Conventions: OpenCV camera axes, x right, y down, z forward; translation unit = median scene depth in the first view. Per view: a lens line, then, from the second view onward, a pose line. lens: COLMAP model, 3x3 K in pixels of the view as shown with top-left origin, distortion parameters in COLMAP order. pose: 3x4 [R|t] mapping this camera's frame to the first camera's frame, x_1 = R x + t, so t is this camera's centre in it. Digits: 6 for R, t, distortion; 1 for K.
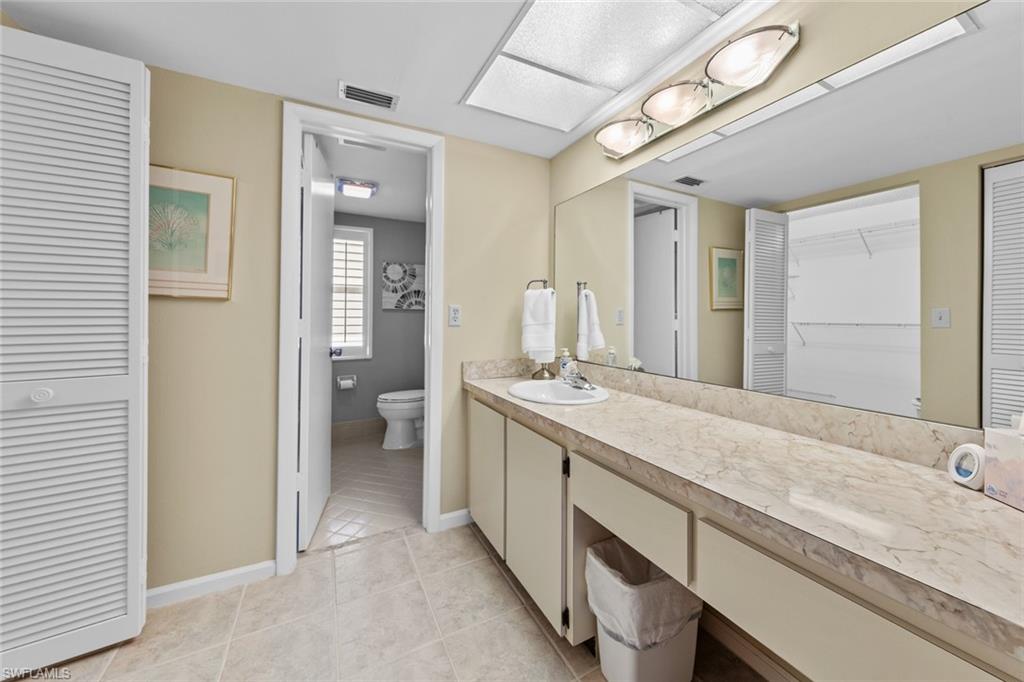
lens RADIAL K [[367.3, 0, 512.6], [0, 367.3, 314.9], [0, 0, 1]] dist [0.001501, -0.000131]
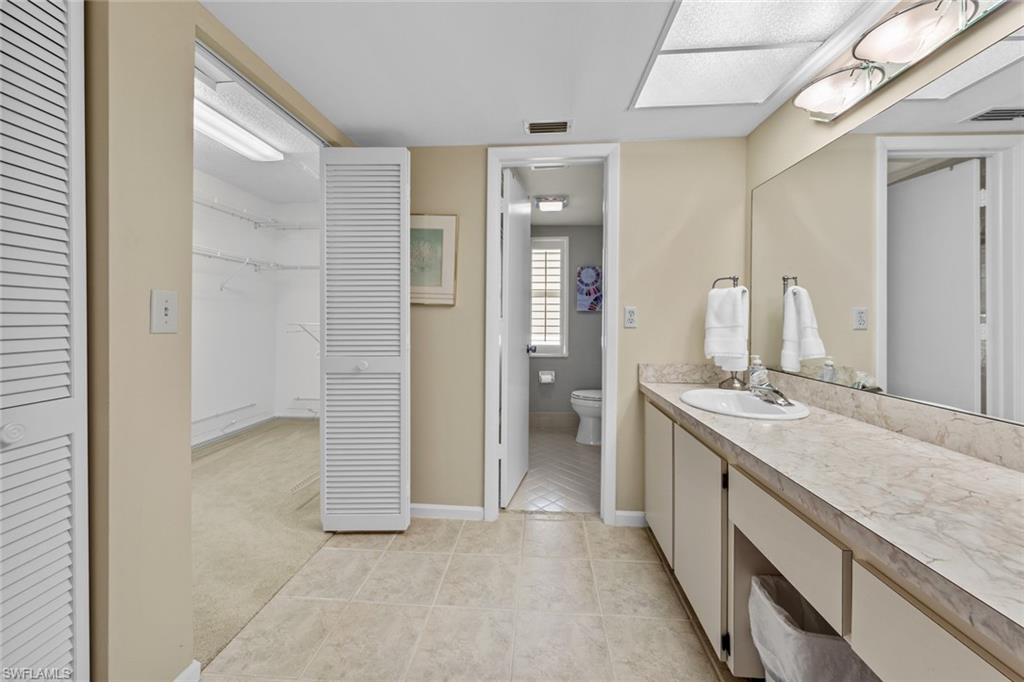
lens RADIAL K [[377.7, 0, 511.3], [0, 377.7, 319.2], [0, 0, 1]] dist [-0.000587, -0.000119]
pose [[0.849826, 0.002664, -0.527056, 0.134469], [0.000973, 0.999978, 0.006623, -0.000514], [0.527062, -0.006141, 0.849805, -0.066325]]
